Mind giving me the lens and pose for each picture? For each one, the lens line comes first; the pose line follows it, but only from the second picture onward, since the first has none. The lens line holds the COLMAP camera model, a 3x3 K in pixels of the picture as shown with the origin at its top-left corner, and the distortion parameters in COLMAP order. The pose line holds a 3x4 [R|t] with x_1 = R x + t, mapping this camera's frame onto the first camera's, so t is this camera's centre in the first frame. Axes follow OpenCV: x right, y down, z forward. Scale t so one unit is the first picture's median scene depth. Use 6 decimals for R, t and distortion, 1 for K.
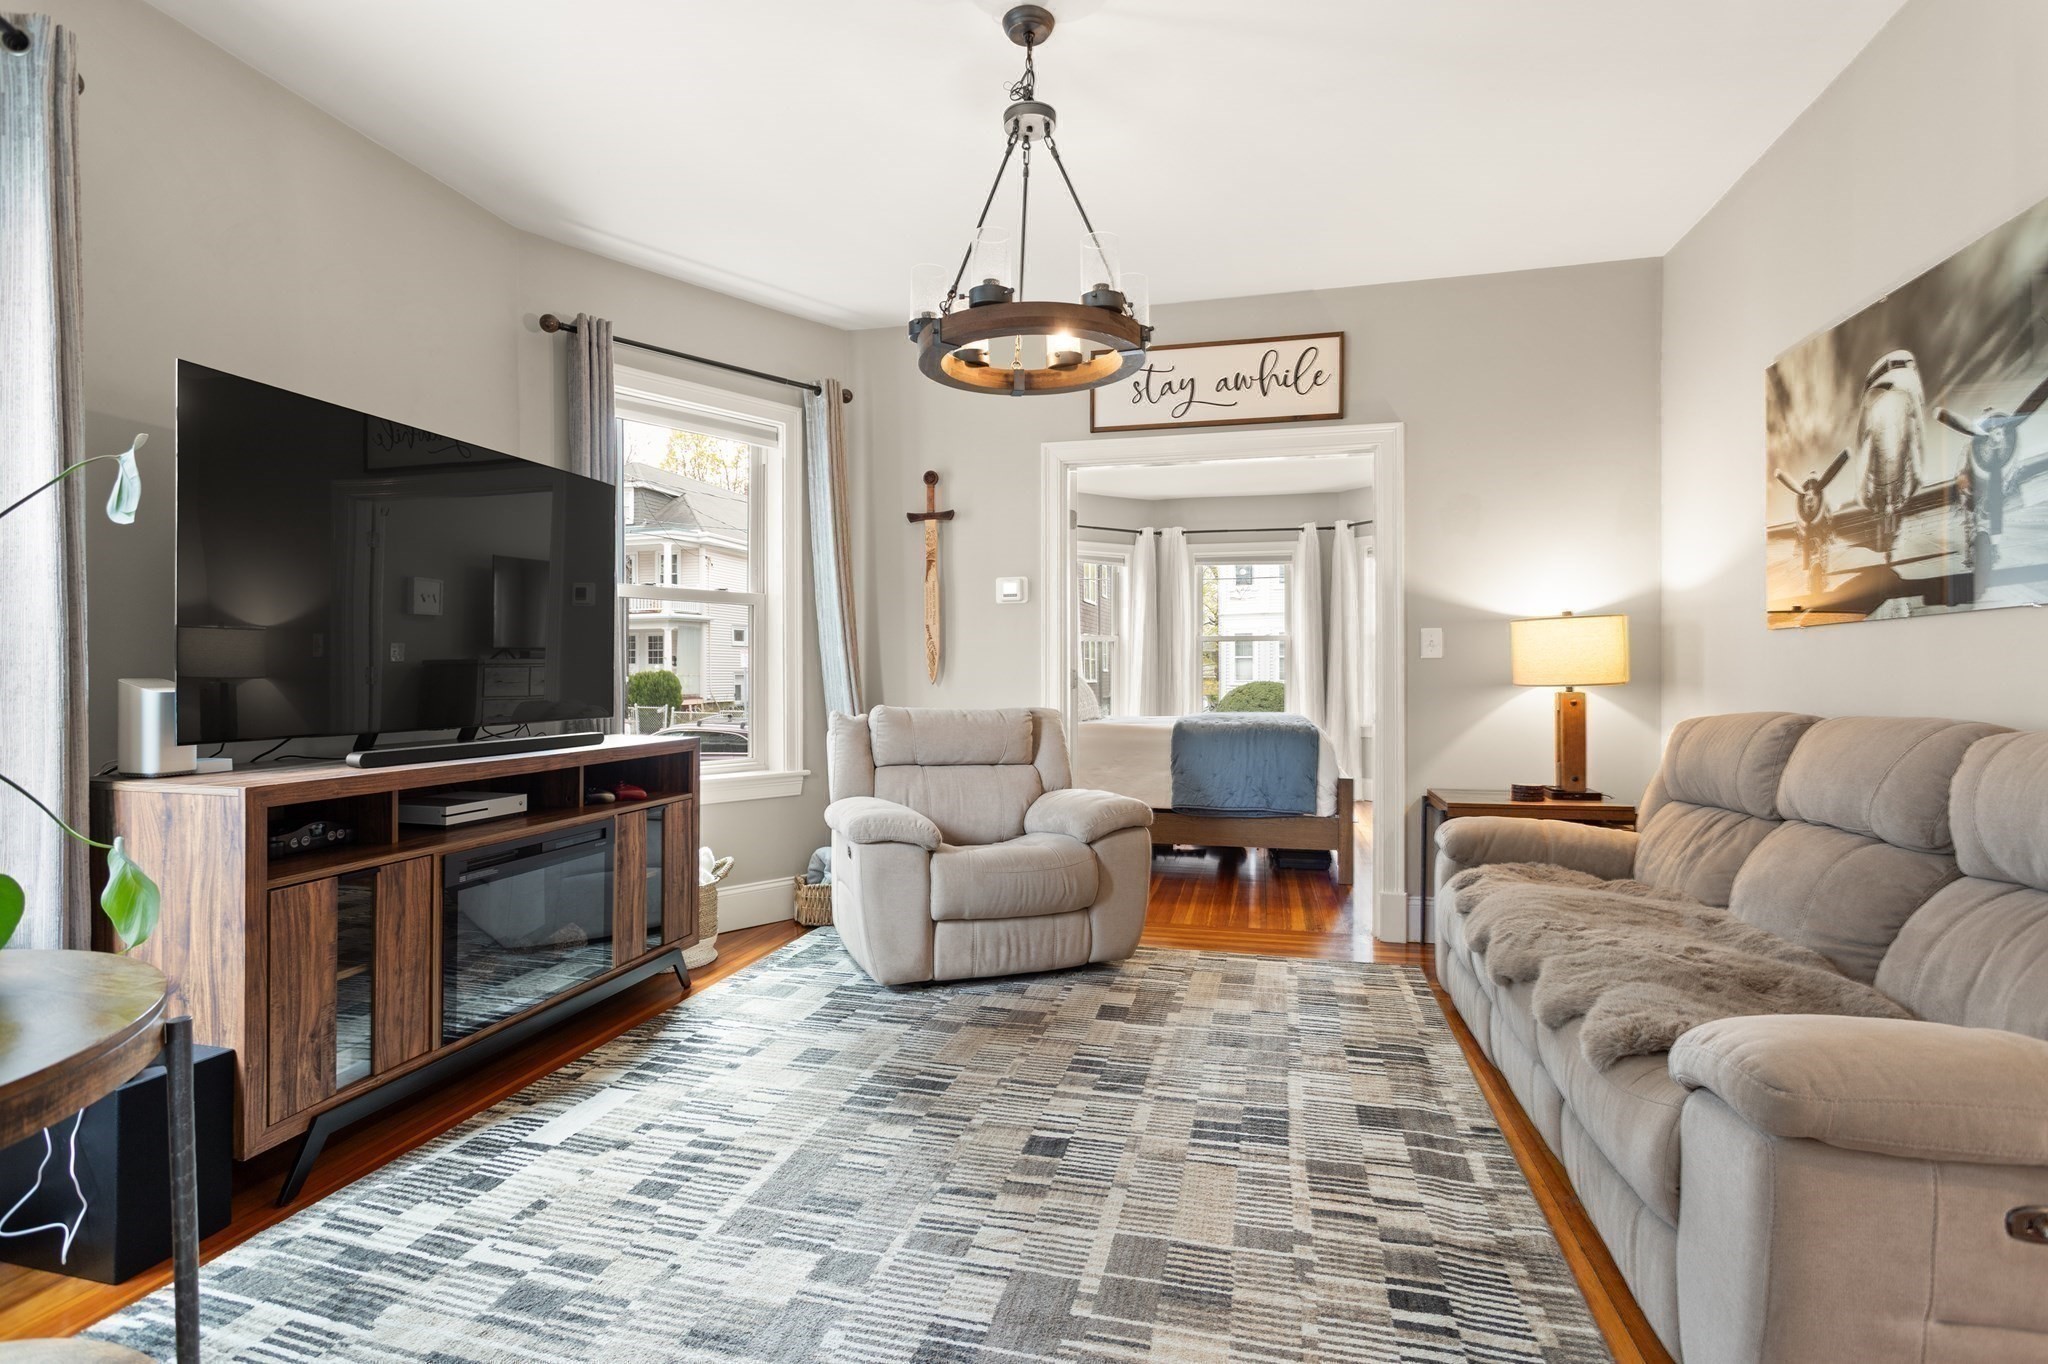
lens RADIAL K [[989.2, 0, 1017.9], [0, 989.2, 691.8], [0, 0, 1]] dist [0.000052, 0.001528]
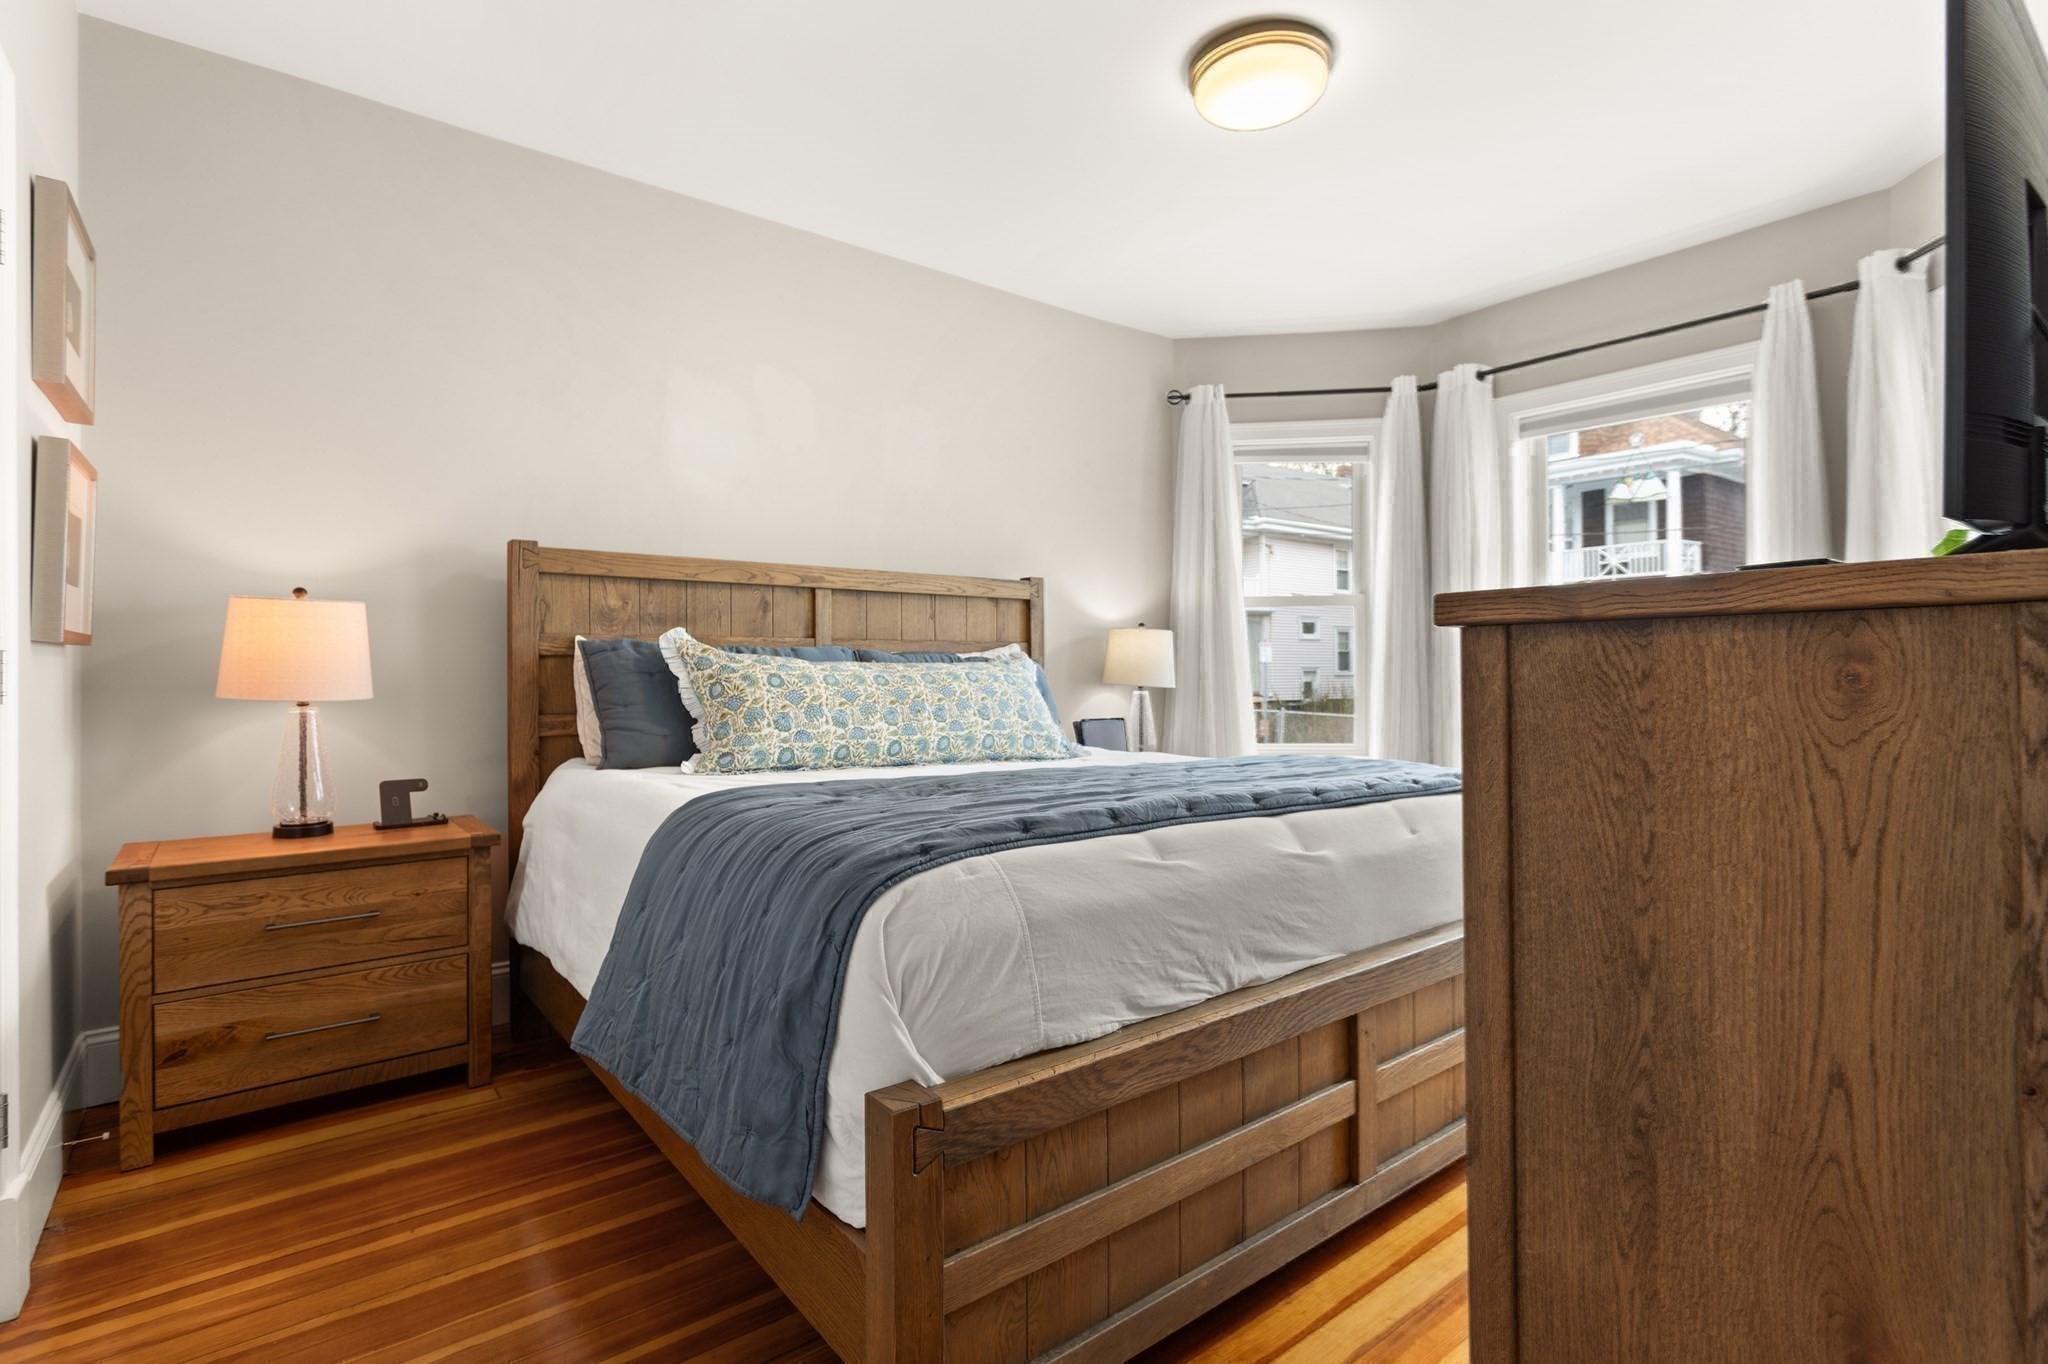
lens RADIAL K [[989.2, 0, 1051.3], [0, 989.2, 670.2], [0, 0, 1]] dist [0.000052, 0.001528]
pose [[0.788299, -0.002181, -0.615289, 1.020447], [-0.009756, 0.999824, -0.016044, -0.022872], [0.615215, 0.018650, 0.788139, 1.675721]]
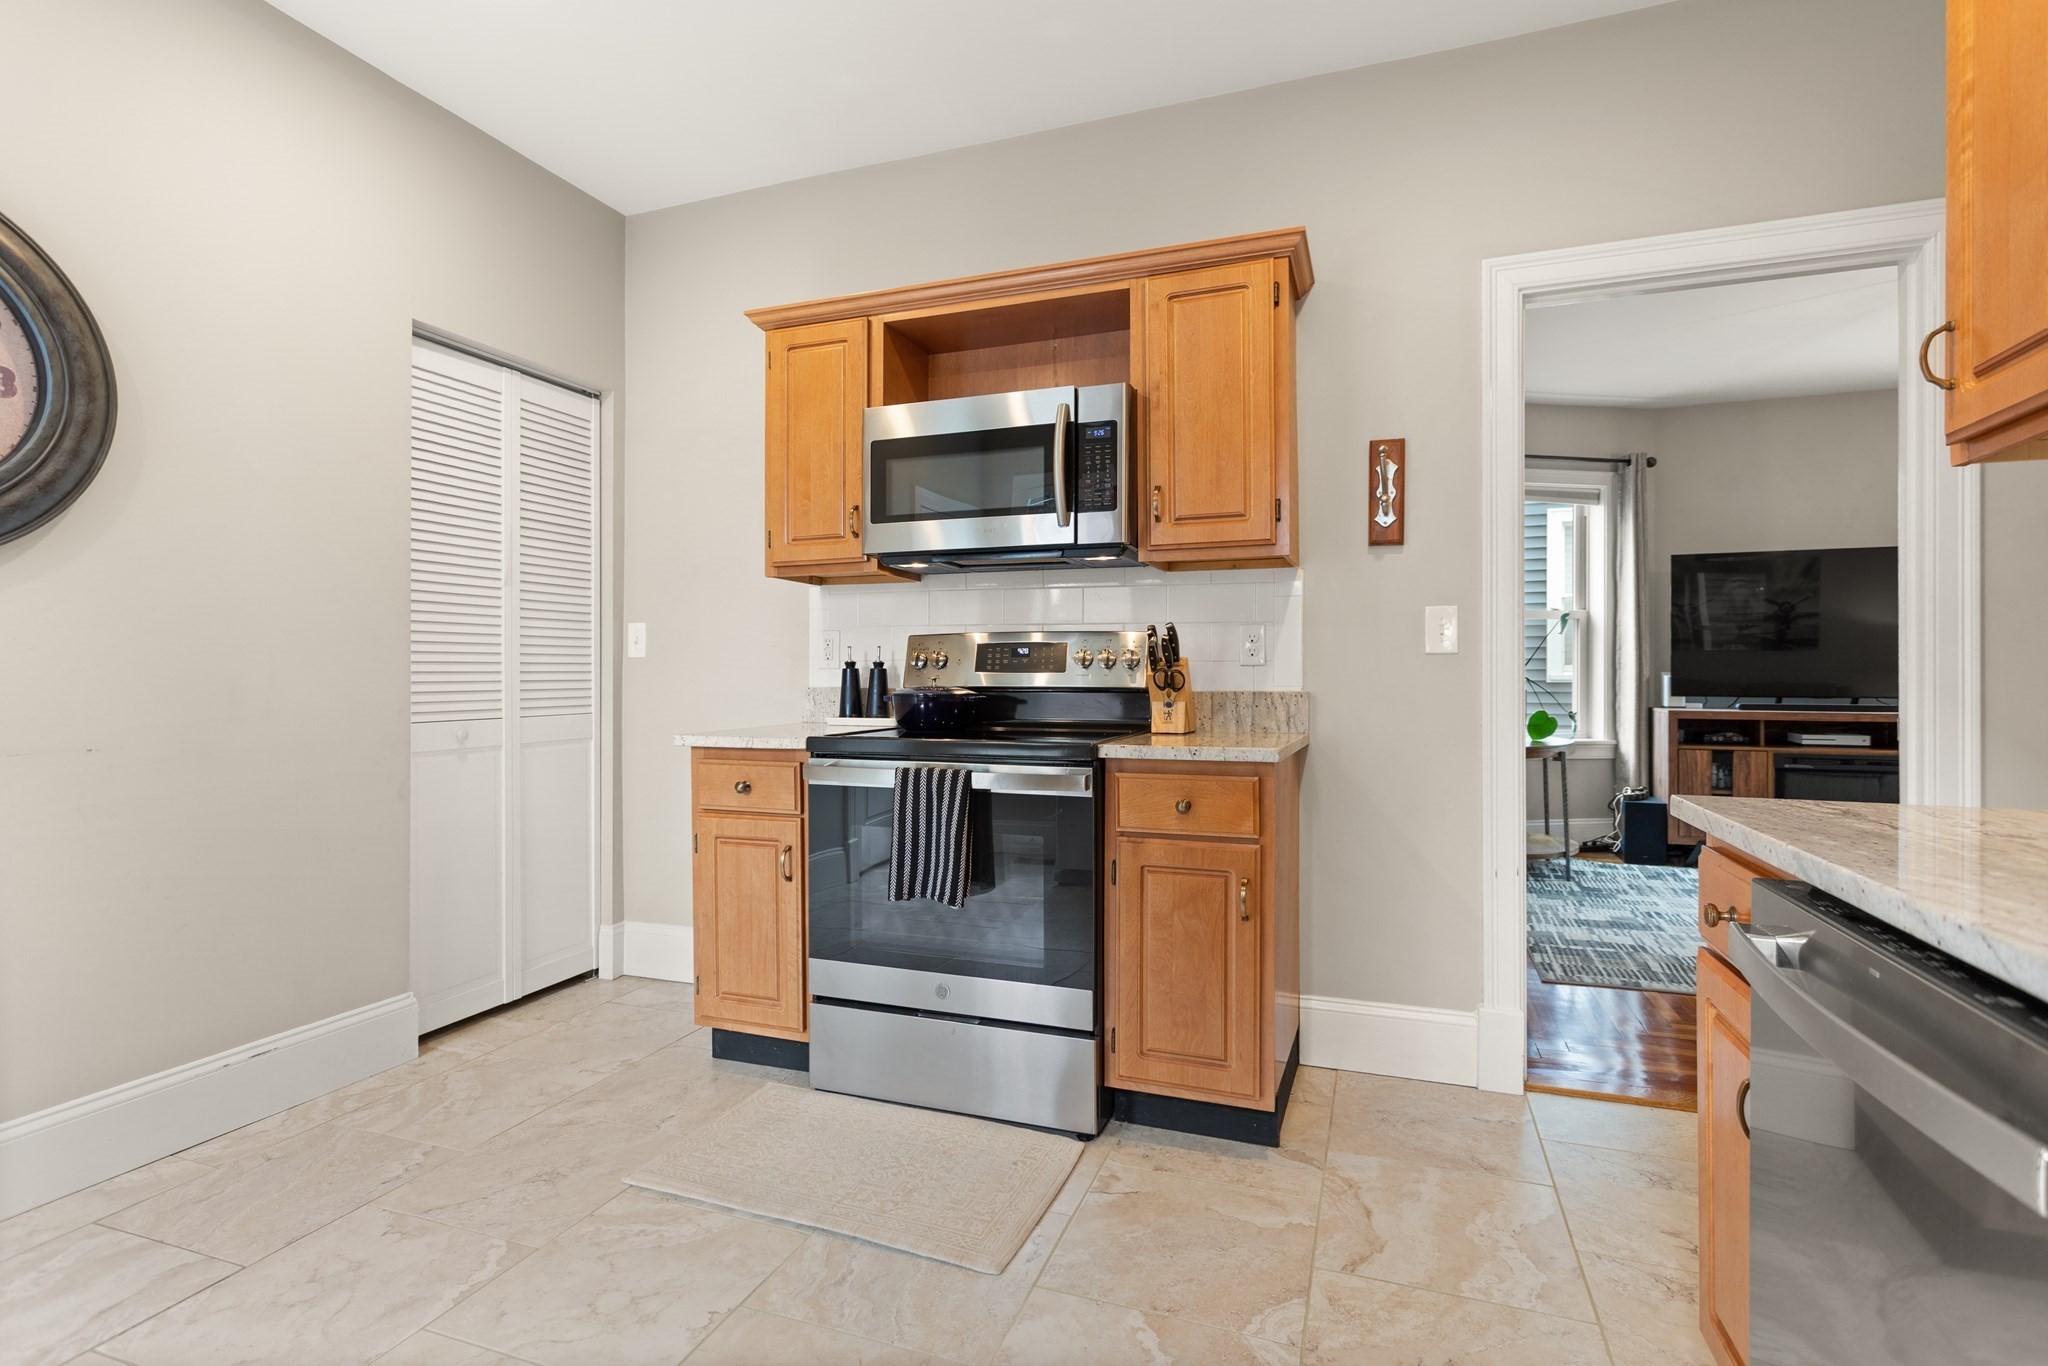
lens RADIAL K [[989.2, 0, 1029.0], [0, 989.2, 670.0], [0, 0, 1]] dist [0.000052, 0.001528]
pose [[-0.117331, -0.007042, -0.993068, 1.668906], [-0.011673, 0.999916, -0.005711, 0.015314], [0.993024, 0.010922, -0.117404, -0.349191]]
